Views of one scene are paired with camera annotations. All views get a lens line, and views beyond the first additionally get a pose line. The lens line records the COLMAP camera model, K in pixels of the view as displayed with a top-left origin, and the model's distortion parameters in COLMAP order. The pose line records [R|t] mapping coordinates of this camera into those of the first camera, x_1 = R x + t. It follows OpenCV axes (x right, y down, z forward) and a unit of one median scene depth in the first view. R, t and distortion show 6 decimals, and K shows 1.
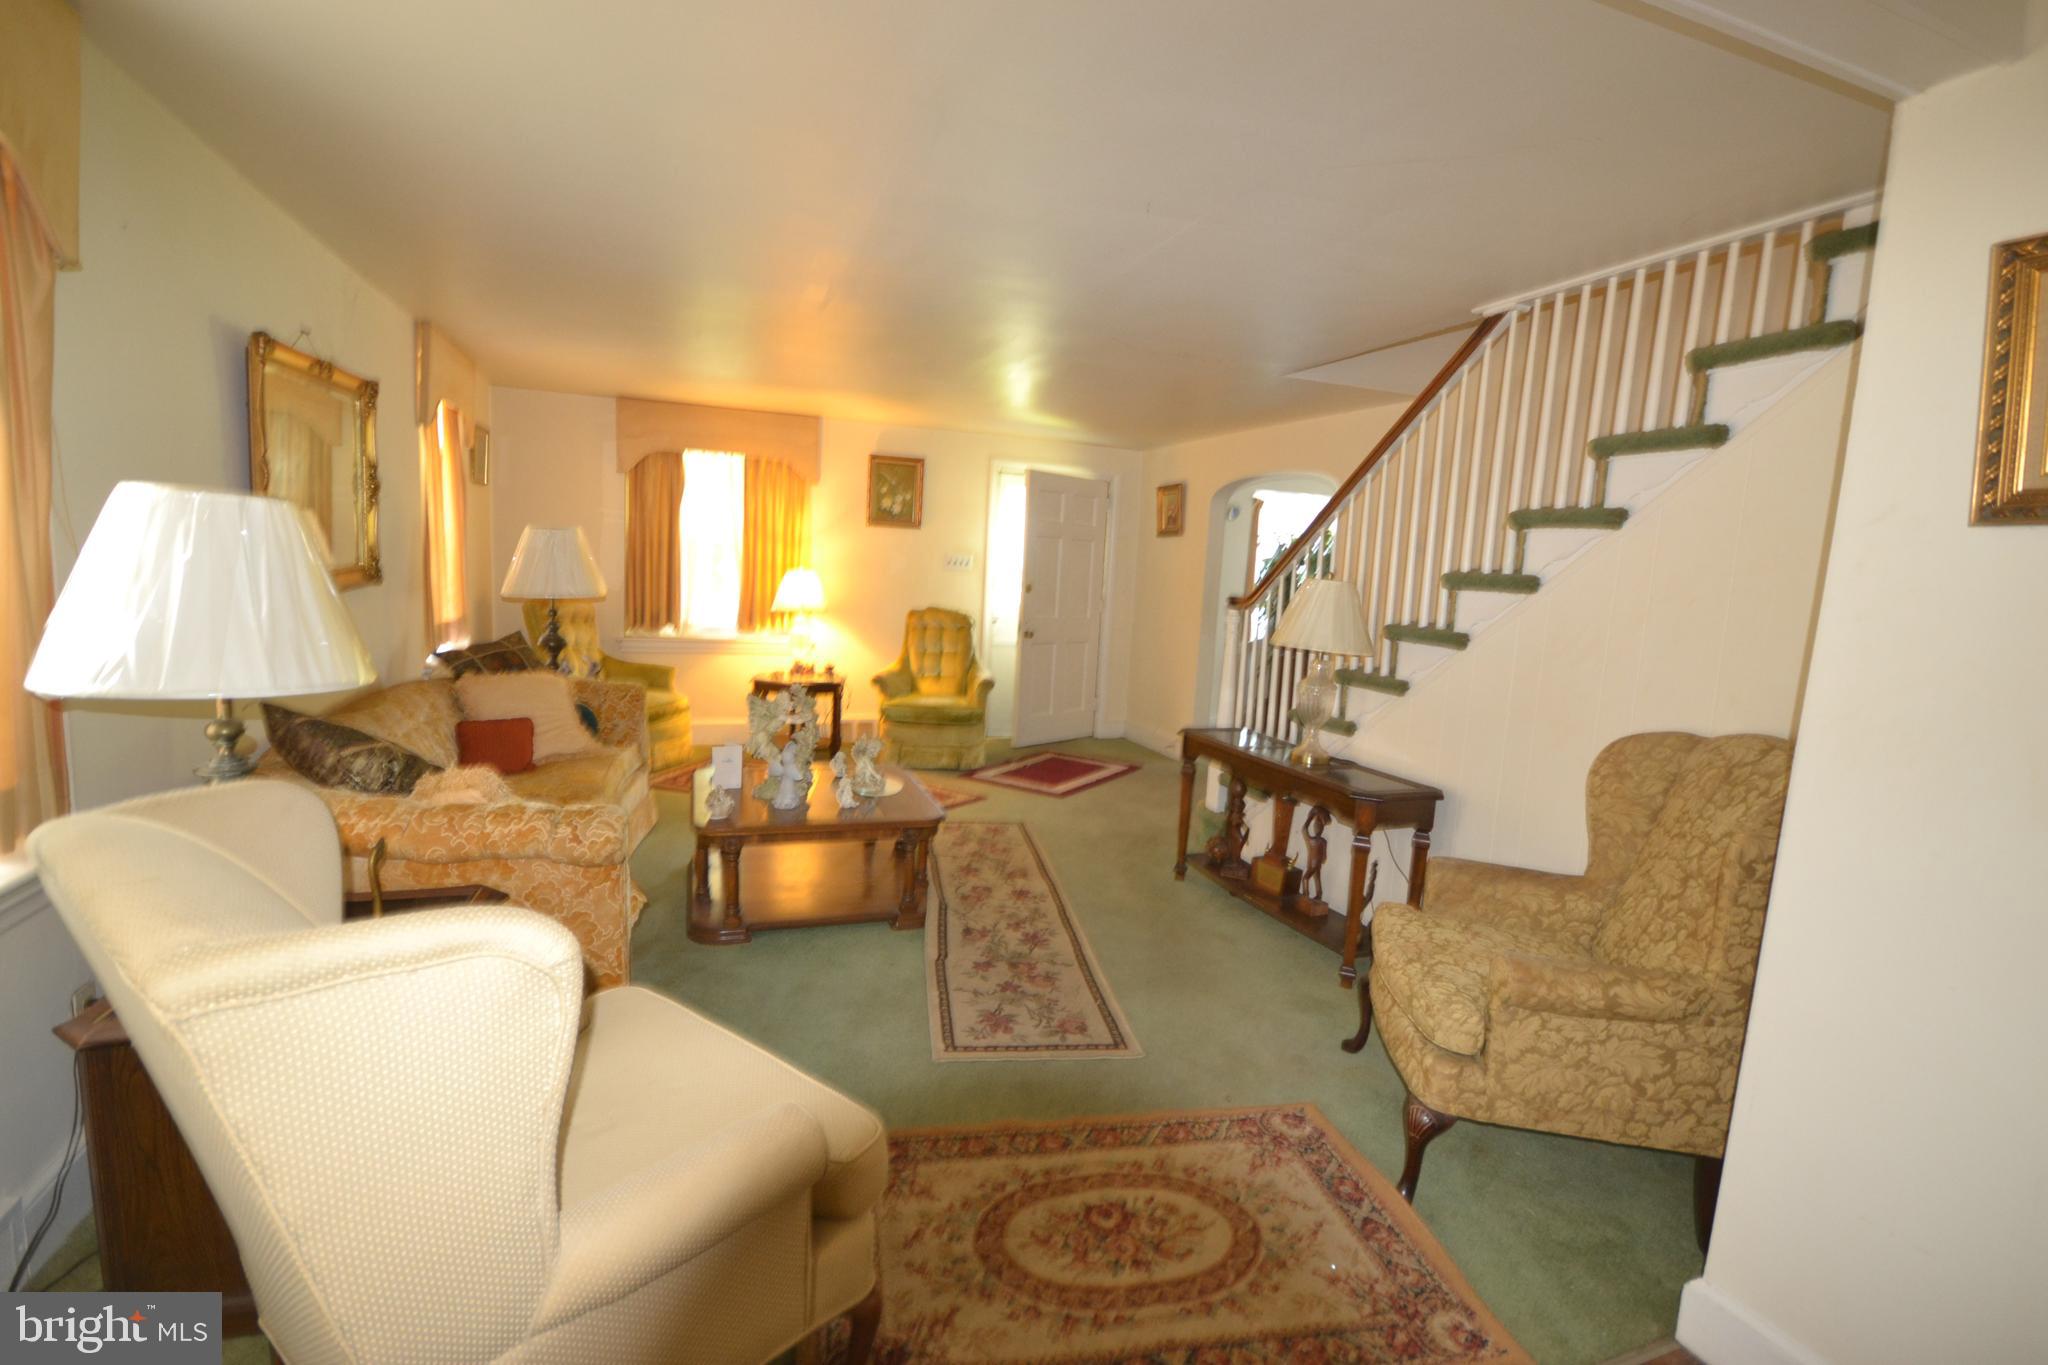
lens RADIAL K [[911.1, 0, 1015.6], [0, 911.1, 674.5], [0, 0, 1]] dist [-0.002845, -0.001294]
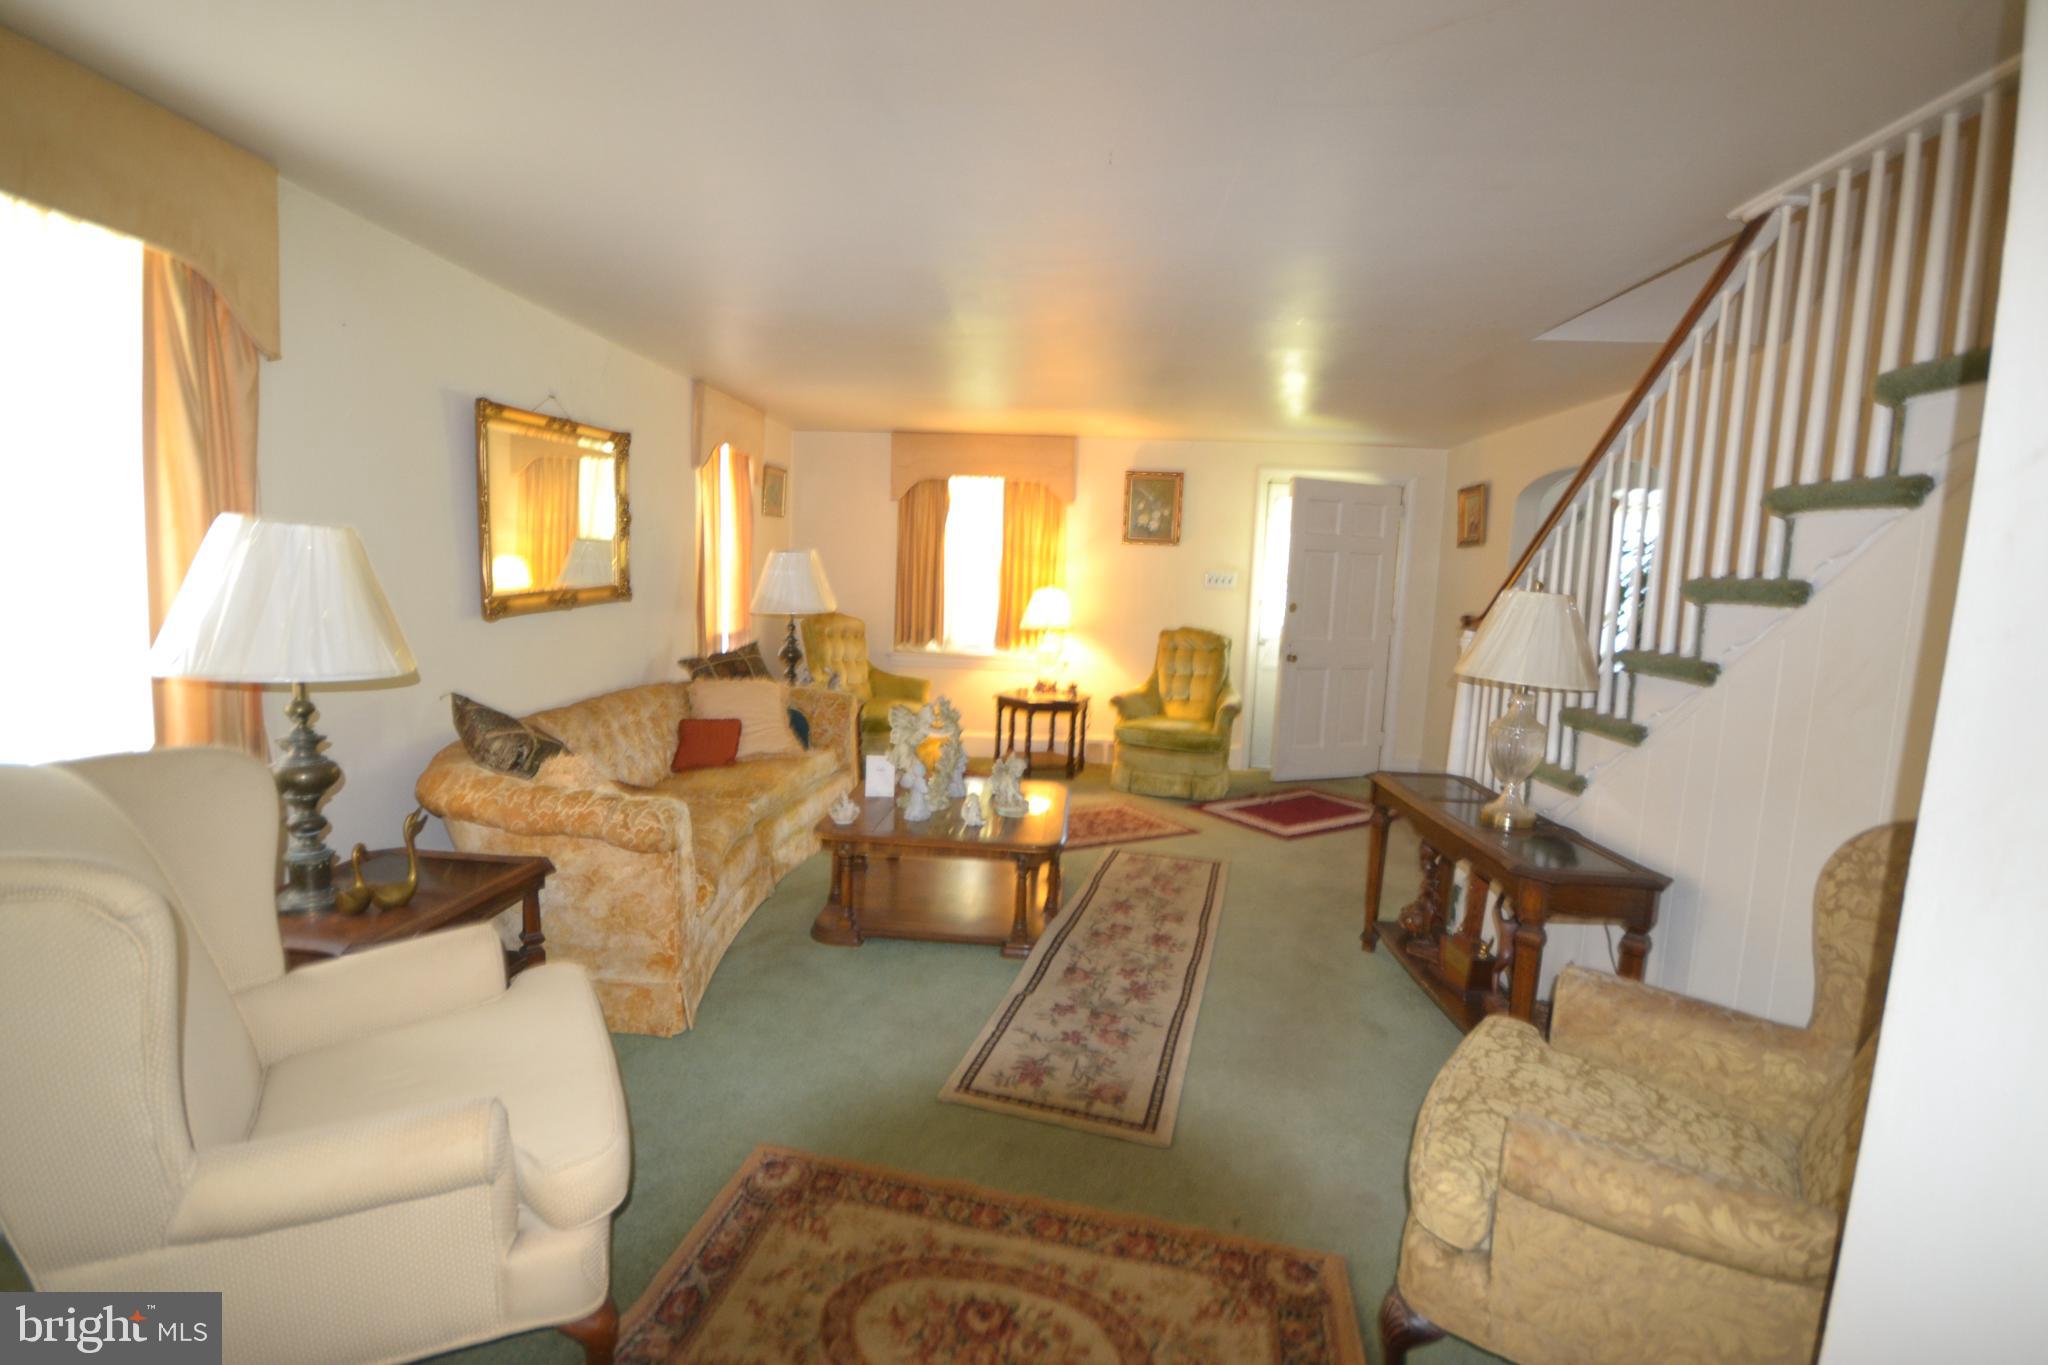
lens RADIAL K [[910.9, 0, 1024.0], [0, 910.9, 682.5], [0, 0, 1]] dist [0.000255, -0.010887]
pose [[0.915578, 0.033790, -0.400717, 0.225743], [-0.040617, 0.999138, -0.008553, -0.001697], [0.400083, 0.024107, 0.916162, 0.101017]]
